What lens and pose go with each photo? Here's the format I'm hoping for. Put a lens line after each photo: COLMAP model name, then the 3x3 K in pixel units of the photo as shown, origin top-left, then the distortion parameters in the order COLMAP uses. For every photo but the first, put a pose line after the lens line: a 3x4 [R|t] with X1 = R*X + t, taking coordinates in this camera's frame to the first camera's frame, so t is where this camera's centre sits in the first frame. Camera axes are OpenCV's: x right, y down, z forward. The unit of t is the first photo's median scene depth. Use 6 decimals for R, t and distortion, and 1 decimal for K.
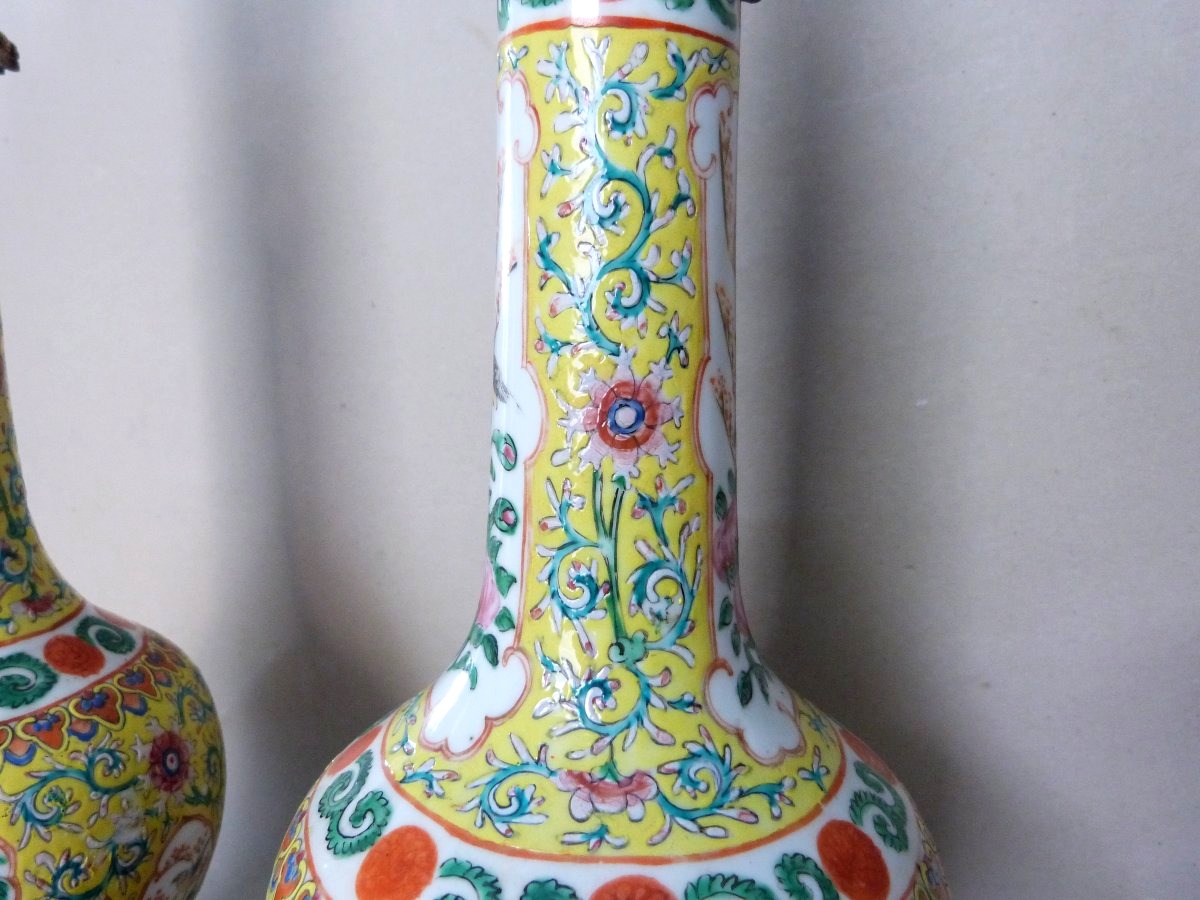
lens RADIAL K [[936.0, 0, 600.0], [0, 936.0, 450.0], [0, 0, 1]] dist [-0.038155, 0.005956]
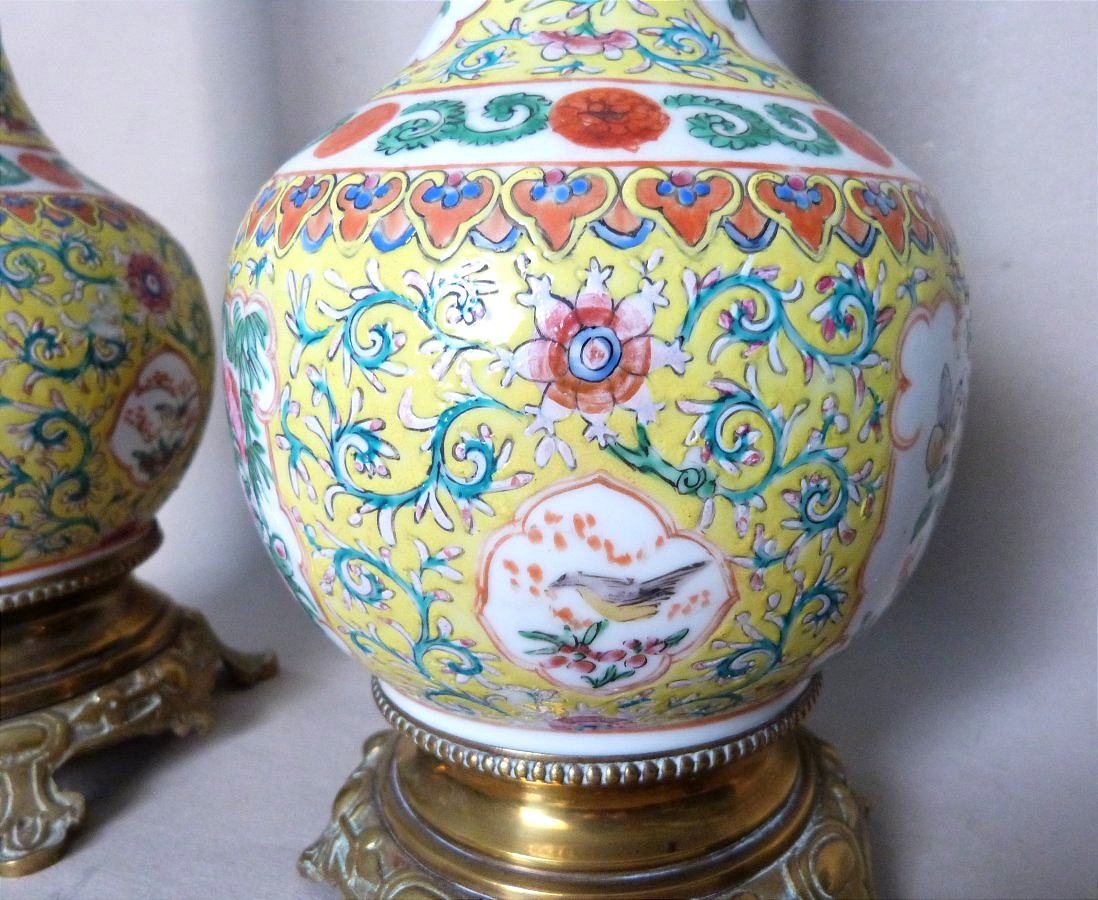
lens RADIAL K [[918.4, 0, 570.7], [0, 918.4, 450.0], [0, 0, 1]] dist [-0.002908, 0.000818]
pose [[0.998951, 0.007492, -0.045183, 0.038413], [-0.004046, 0.997109, 0.075878, 0.674404], [0.045621, -0.075615, 0.996093, 0.059642]]
